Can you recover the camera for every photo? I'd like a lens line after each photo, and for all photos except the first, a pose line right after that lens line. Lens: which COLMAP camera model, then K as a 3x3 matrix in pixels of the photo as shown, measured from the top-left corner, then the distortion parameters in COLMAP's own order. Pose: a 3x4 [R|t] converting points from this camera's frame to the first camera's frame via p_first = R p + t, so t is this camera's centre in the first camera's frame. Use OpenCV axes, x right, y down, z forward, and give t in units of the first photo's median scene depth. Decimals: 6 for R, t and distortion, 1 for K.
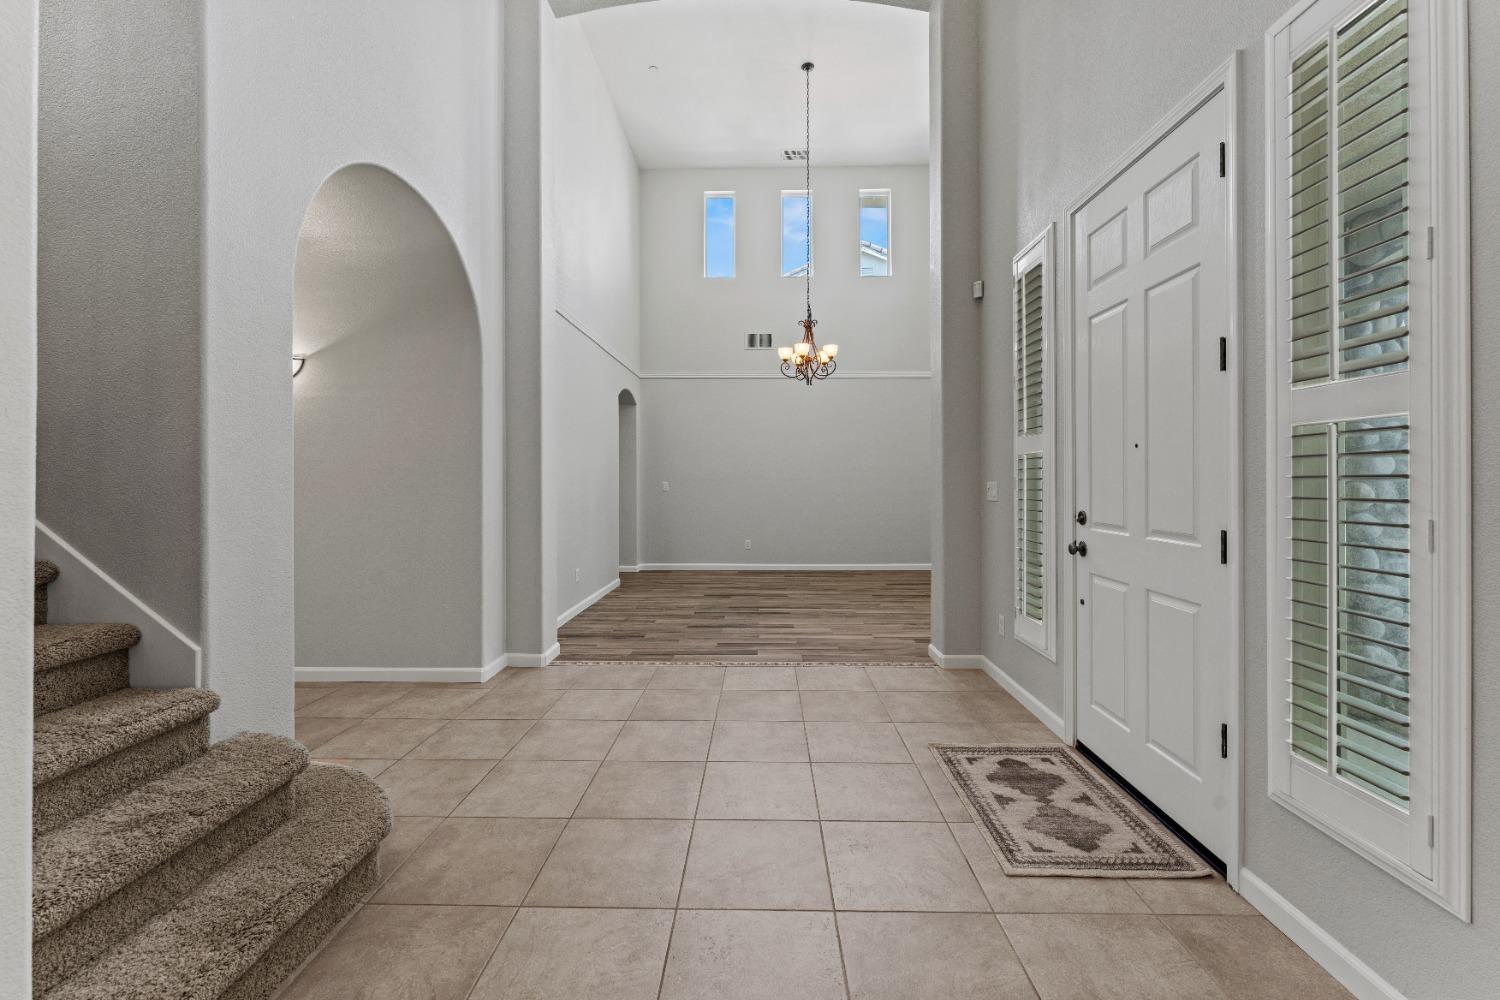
lens RADIAL K [[601.5, 0, 750.0], [0, 601.5, 500.0], [0, 0, 1]] dist [0.000290, 0.000386]
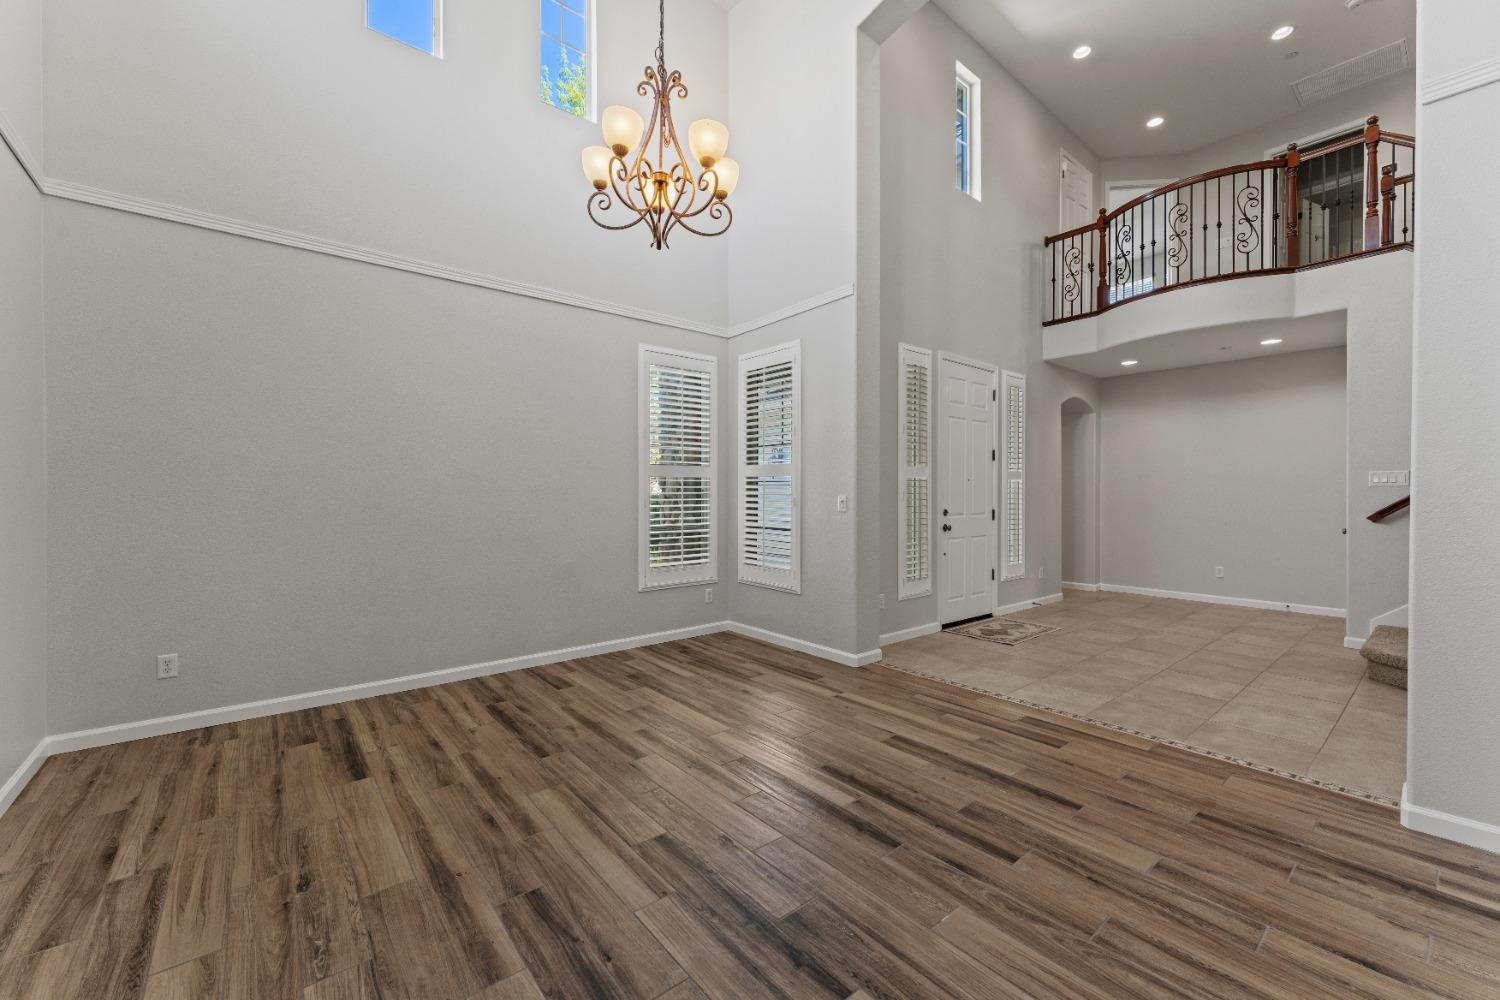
lens RADIAL K [[601.5, 0, 750.0], [0, 601.5, 500.0], [0, 0, 1]] dist [0.000290, 0.000386]
pose [[-0.656043, -0.012024, 0.754628, -0.480904], [0.022289, 0.999128, 0.035296, -0.087045], [-0.754395, 0.039976, -0.655203, 2.504533]]
